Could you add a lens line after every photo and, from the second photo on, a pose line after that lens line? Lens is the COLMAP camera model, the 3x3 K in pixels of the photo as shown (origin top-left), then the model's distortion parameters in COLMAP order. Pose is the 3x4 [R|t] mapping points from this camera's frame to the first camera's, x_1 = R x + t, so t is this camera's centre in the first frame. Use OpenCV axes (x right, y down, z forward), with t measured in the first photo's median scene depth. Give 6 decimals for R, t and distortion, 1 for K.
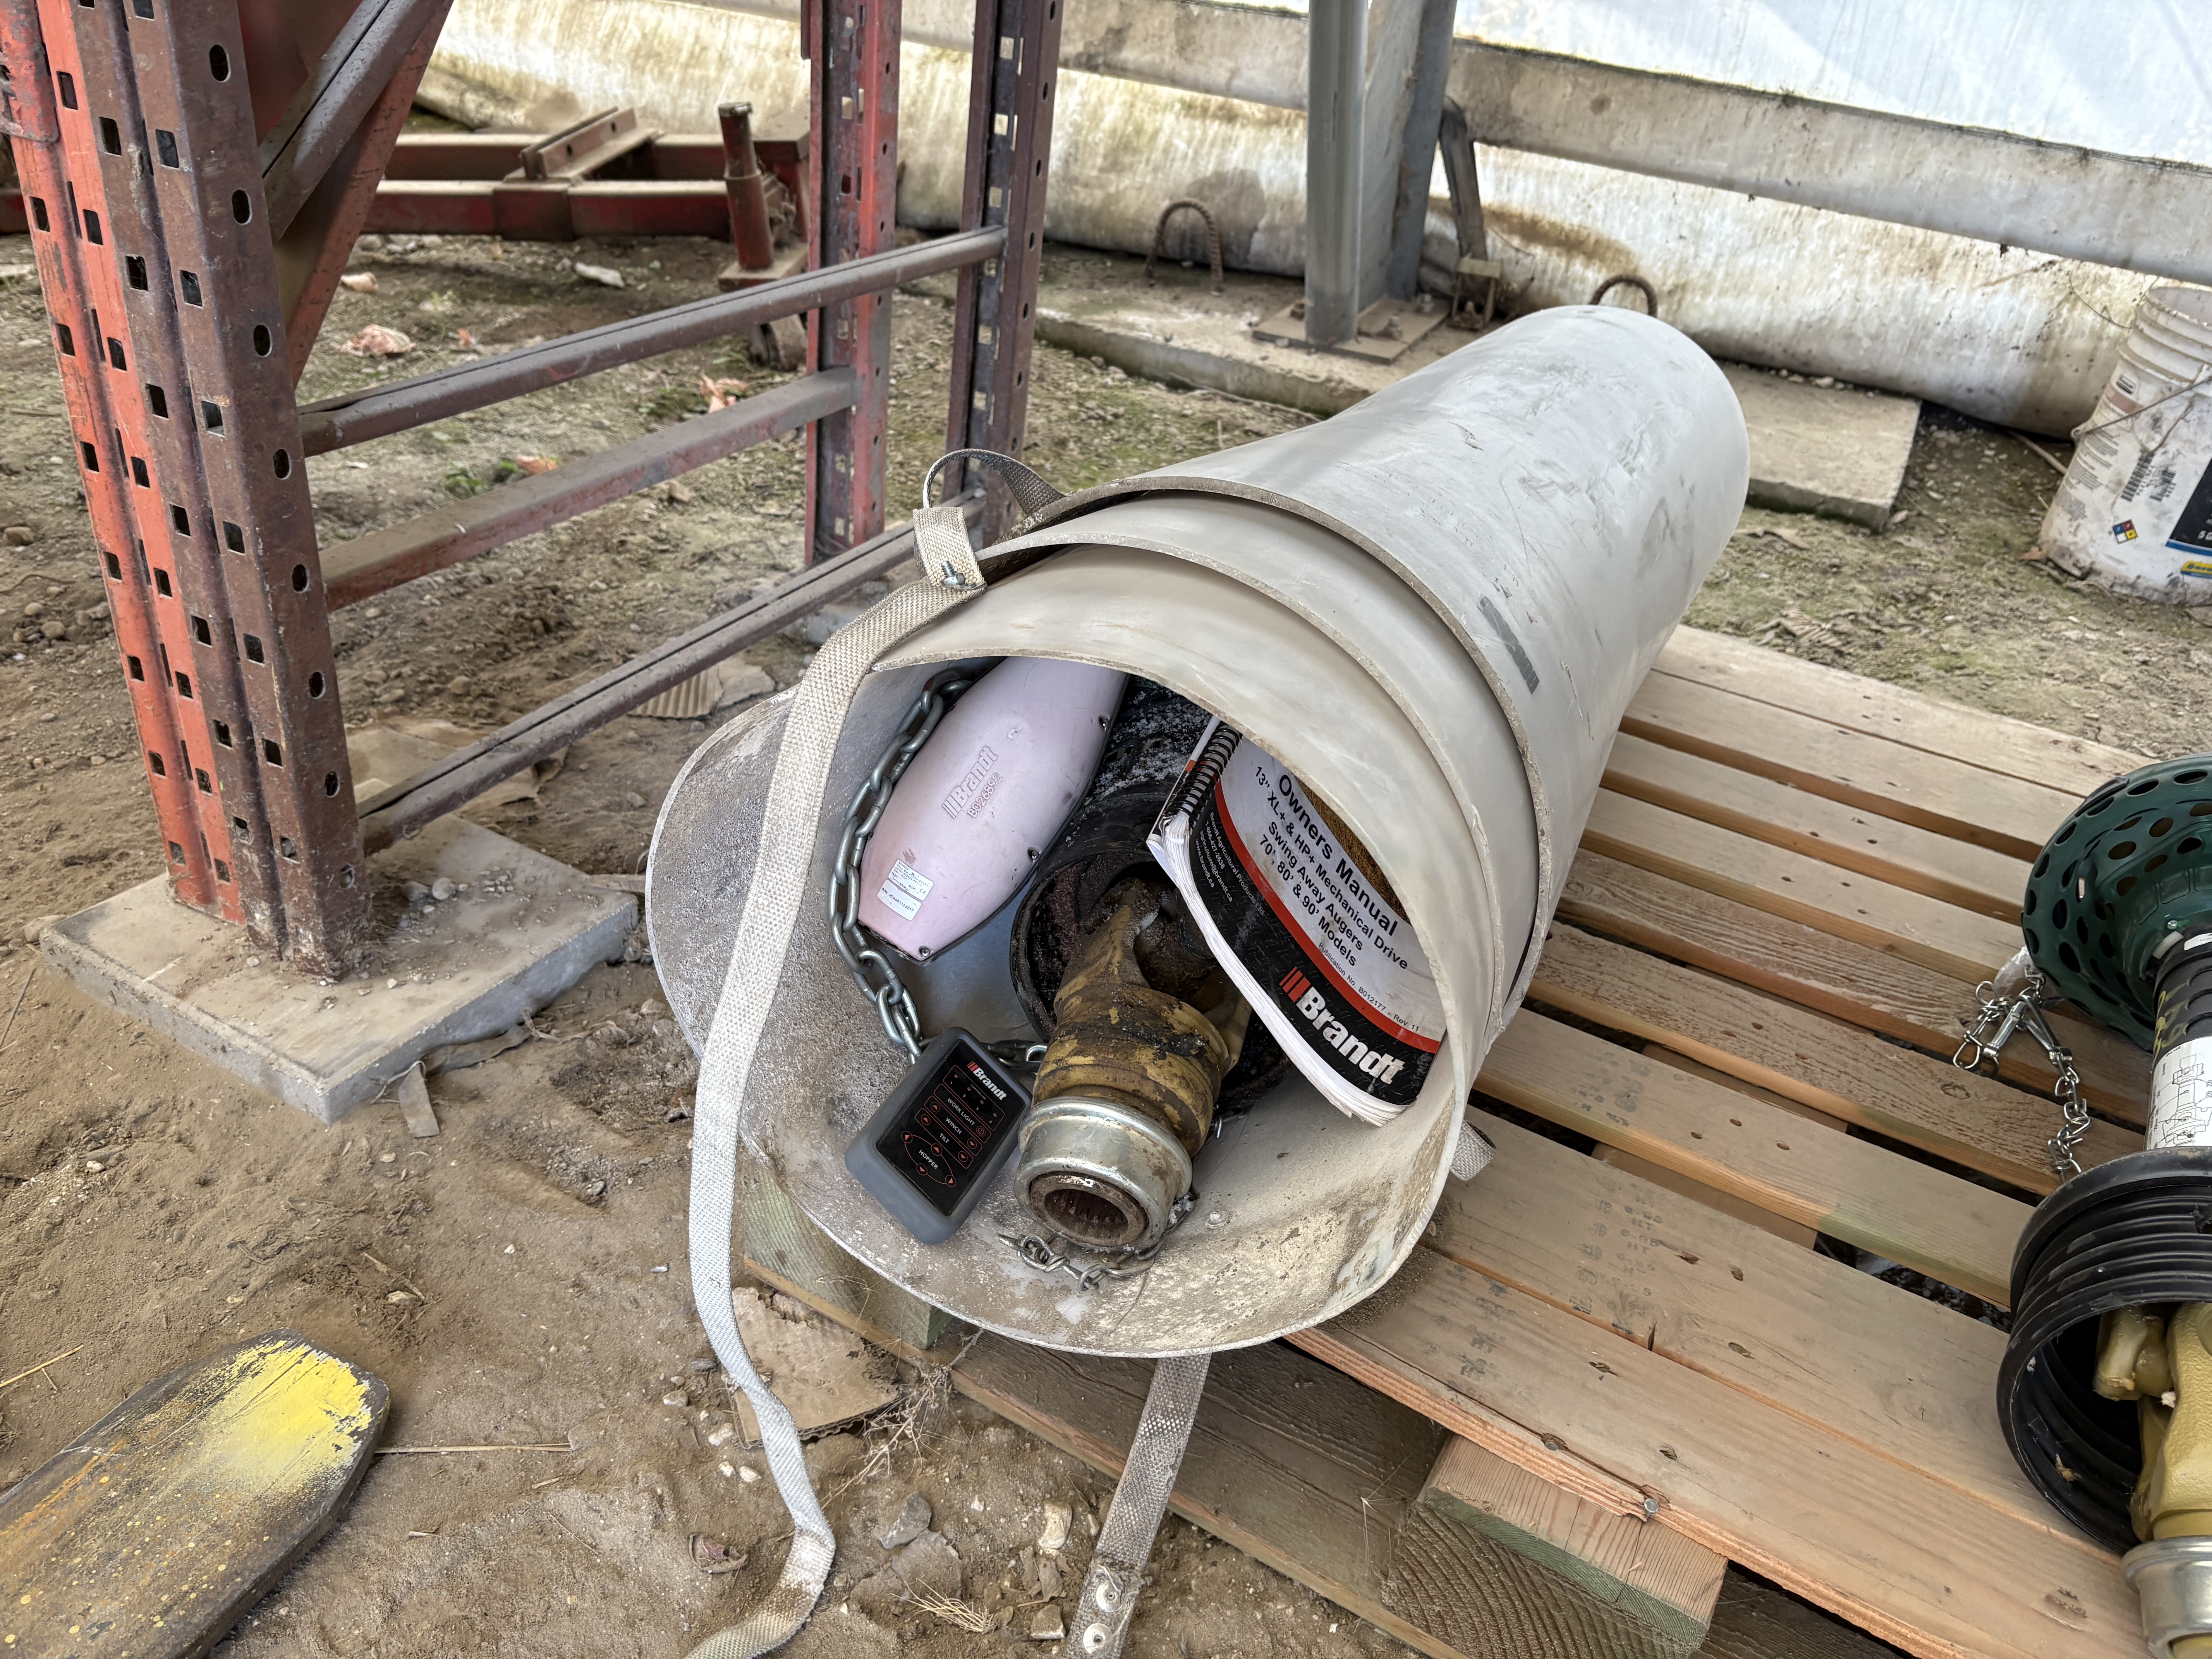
lens RADIAL K [[1682.1, 0, 1101.9], [0, 1682.1, 821.4], [0, 0, 1]] dist [0.013988, -0.003967]
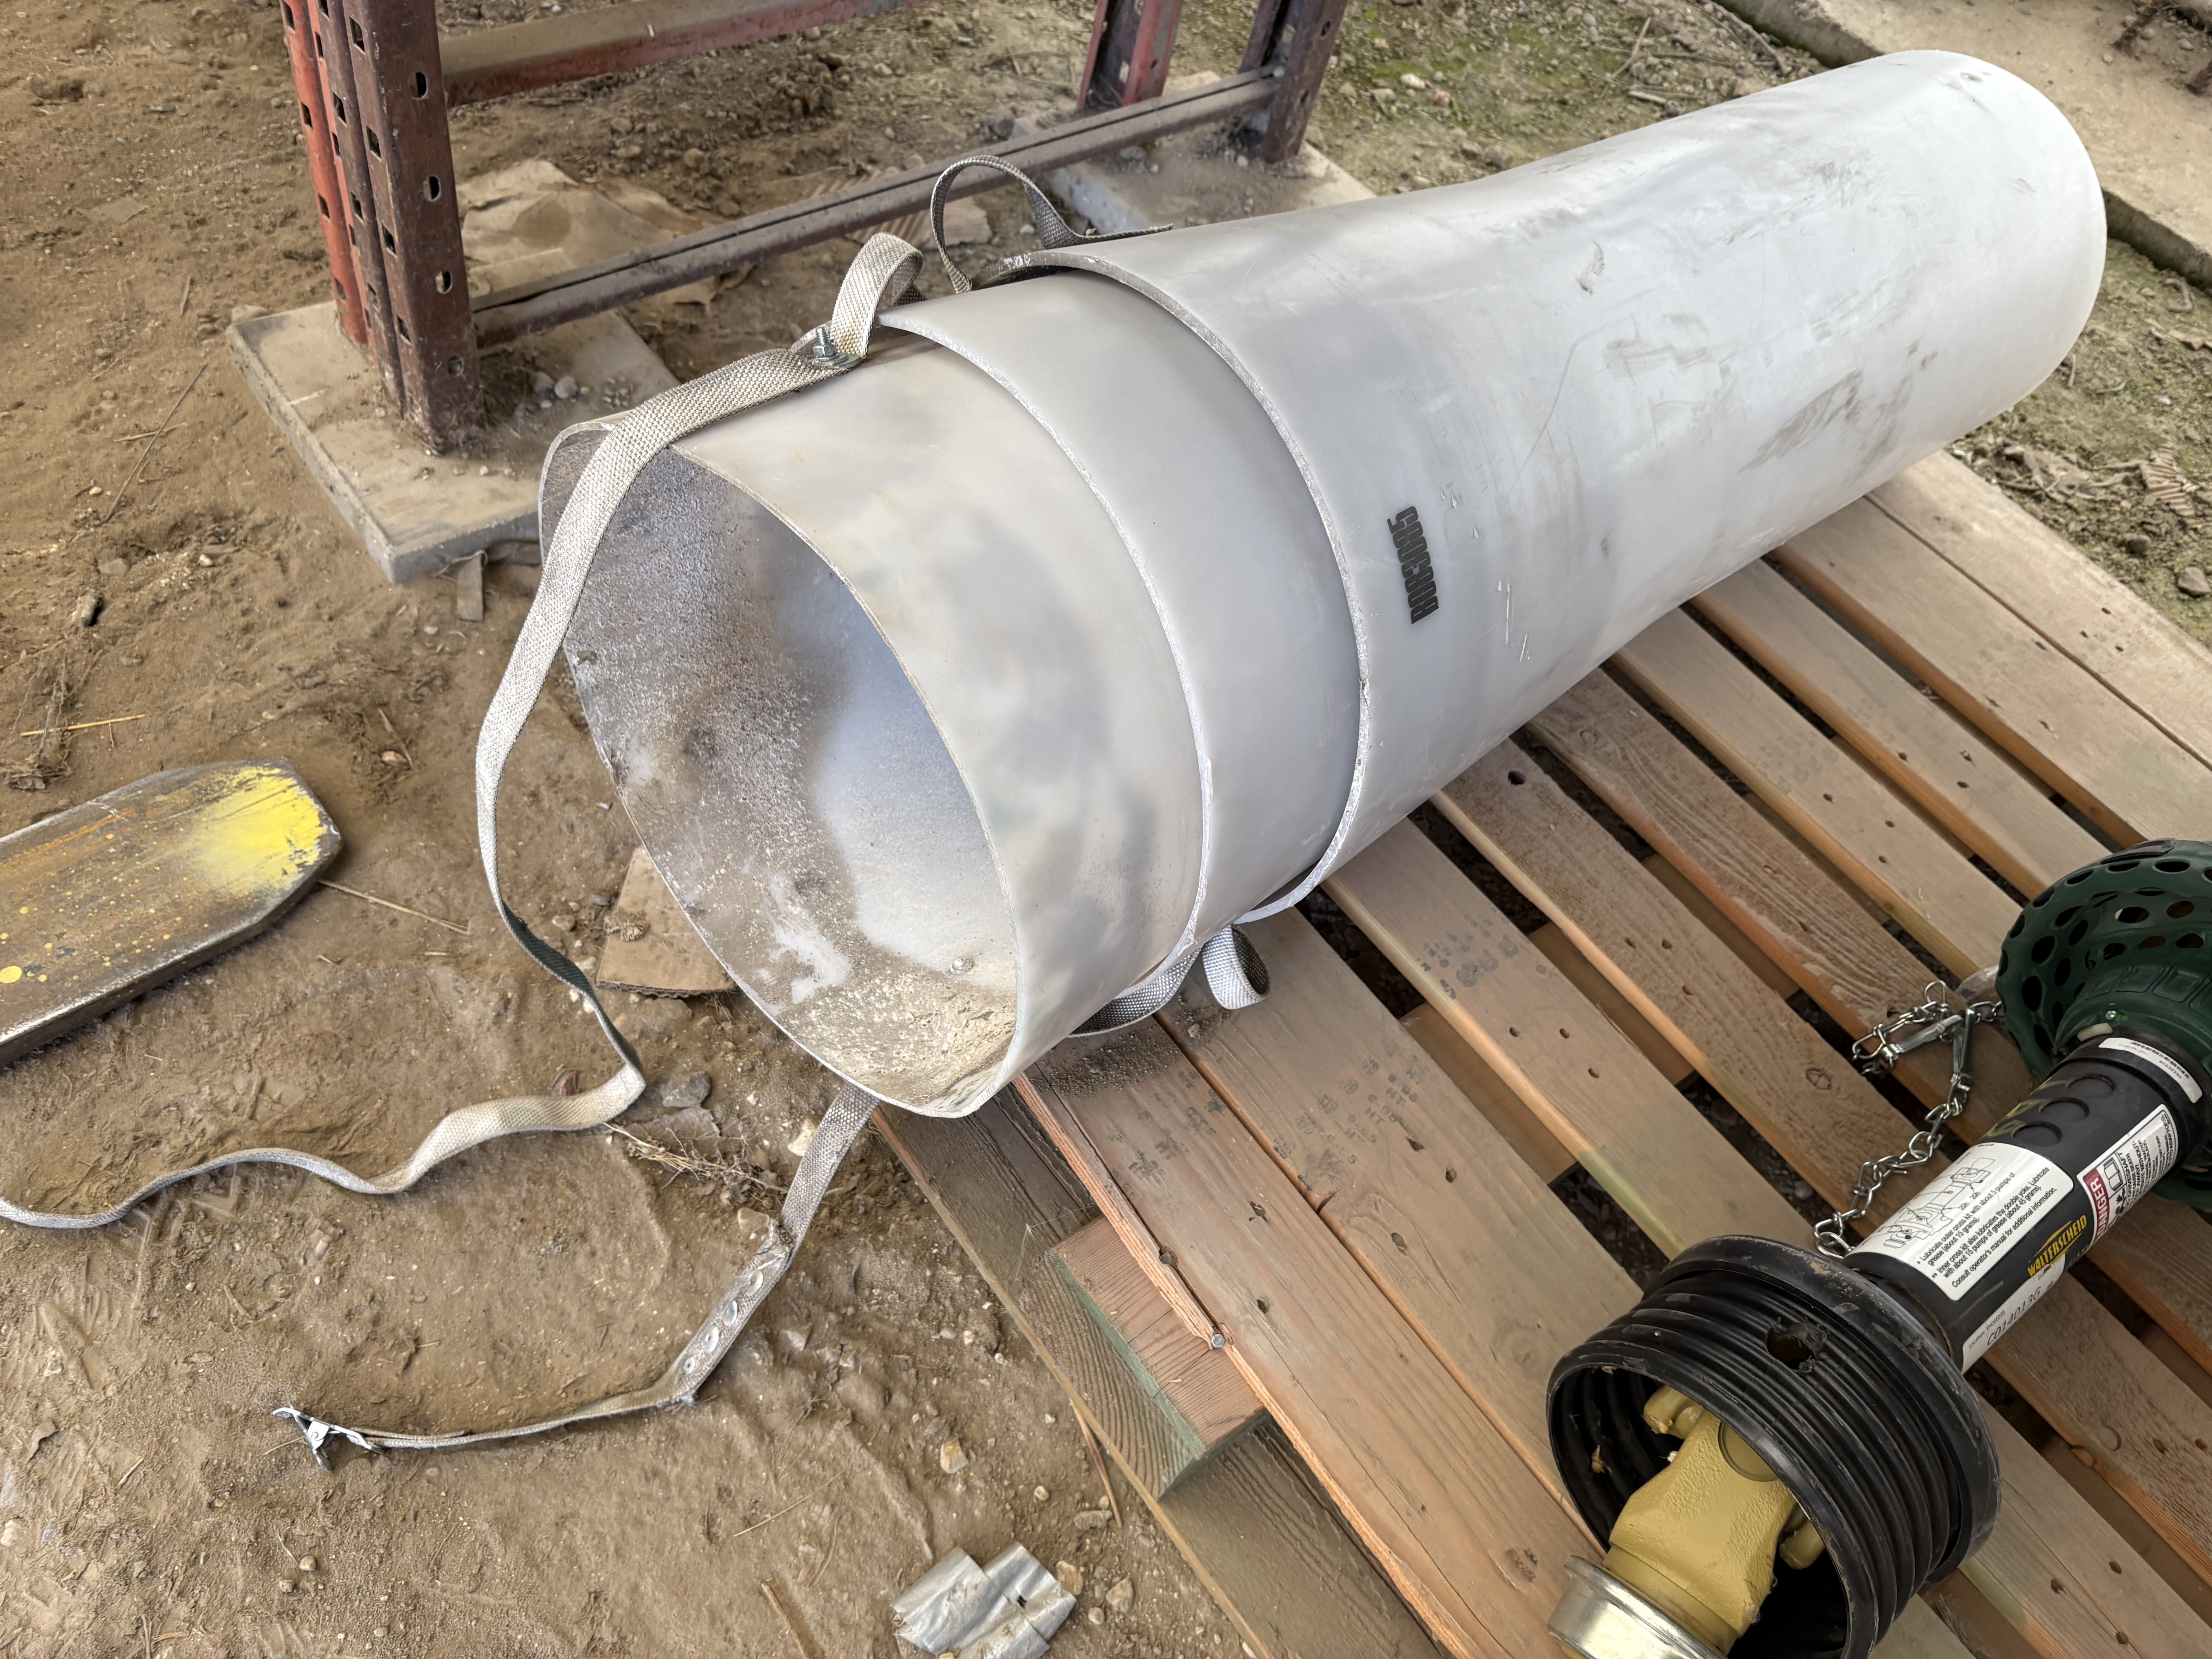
lens RADIAL K [[1682.1, 0, 1110.2], [0, 1682.1, 830.1], [0, 0, 1]] dist [0.013988, -0.003967]
pose [[0.925839, 0.341150, -0.162598, 0.223493], [-0.274068, 0.902341, 0.332667, -0.175334], [0.260209, -0.263434, 0.928921, 0.019521]]
